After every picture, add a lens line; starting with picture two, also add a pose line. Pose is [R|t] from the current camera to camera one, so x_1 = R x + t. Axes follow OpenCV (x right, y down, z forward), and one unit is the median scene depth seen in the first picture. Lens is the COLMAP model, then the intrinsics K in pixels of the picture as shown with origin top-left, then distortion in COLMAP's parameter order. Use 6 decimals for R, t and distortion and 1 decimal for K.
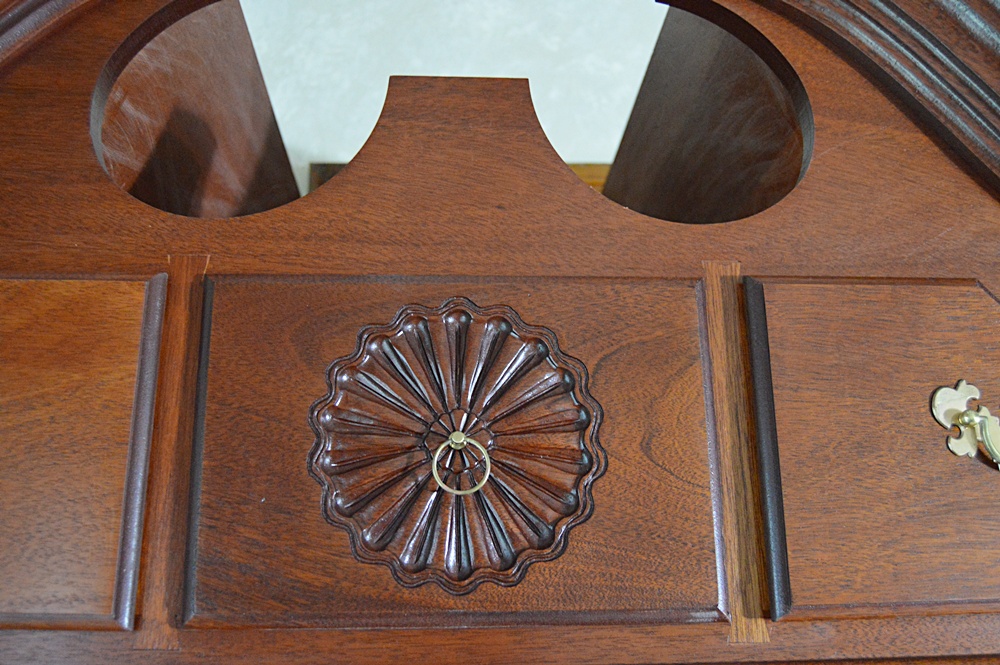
lens RADIAL K [[989.9, 0, 500.0], [0, 989.9, 312.9], [0, 0, 1]] dist [-0.068083, 0.000000]
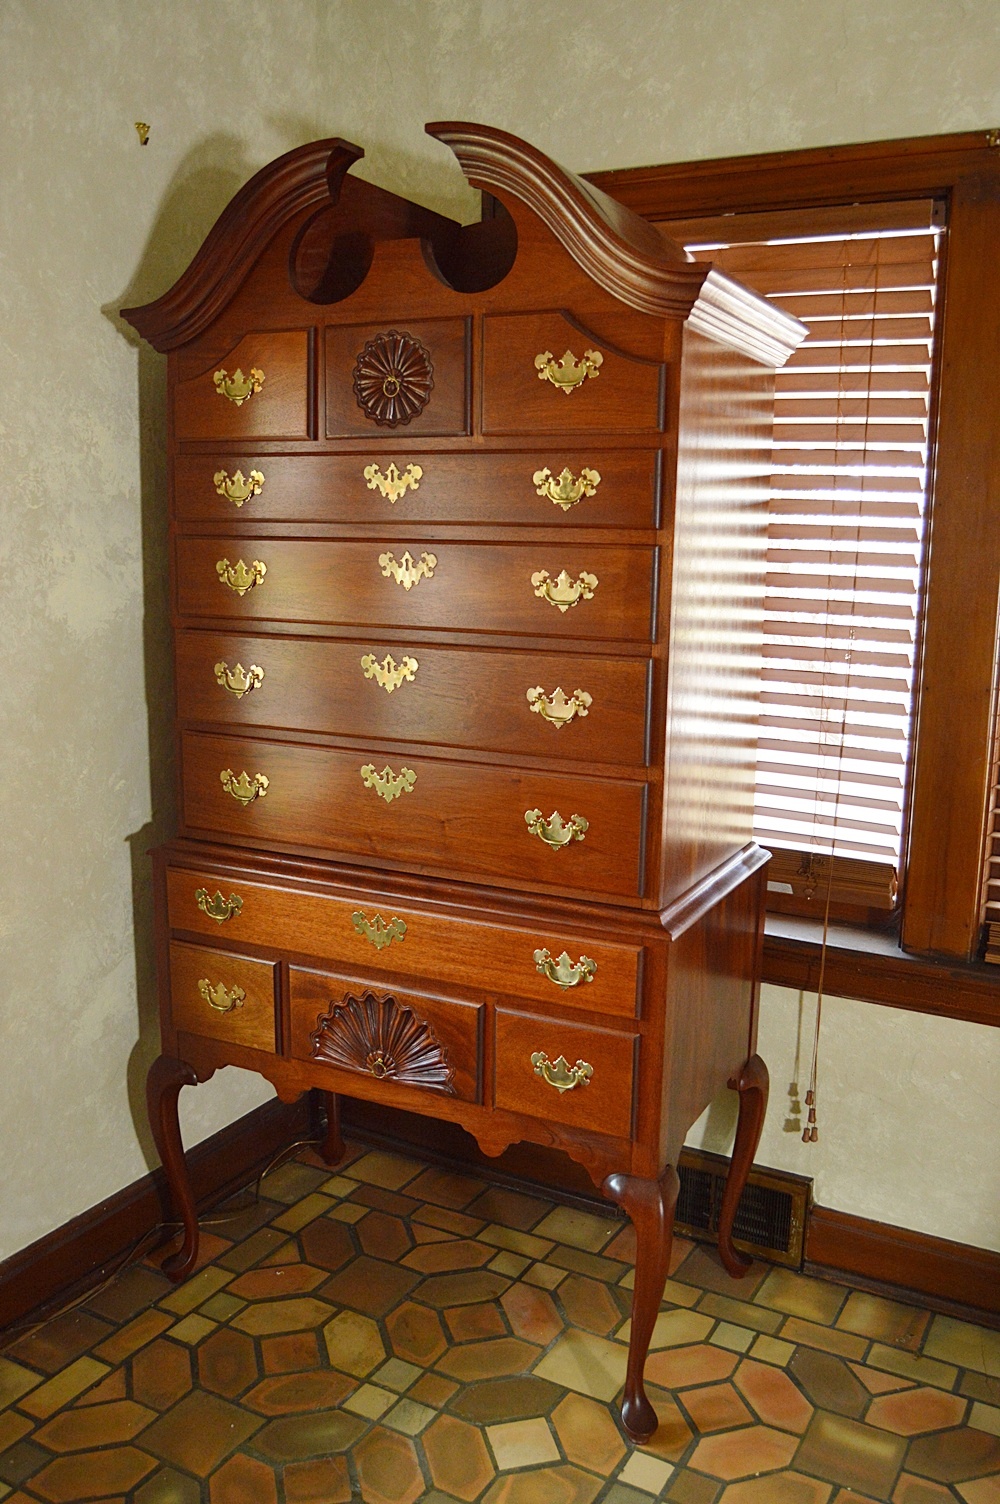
lens RADIAL K [[1242.0, 0, 513.9], [0, 1242.0, 761.6], [0, 0, 1]] dist [-0.080417, 0.017587]
pose [[0.870141, 0.117629, -0.478558, 2.242094], [0.122586, 0.888904, 0.441386, -0.456568], [0.477312, -0.442733, 0.759053, -2.253242]]
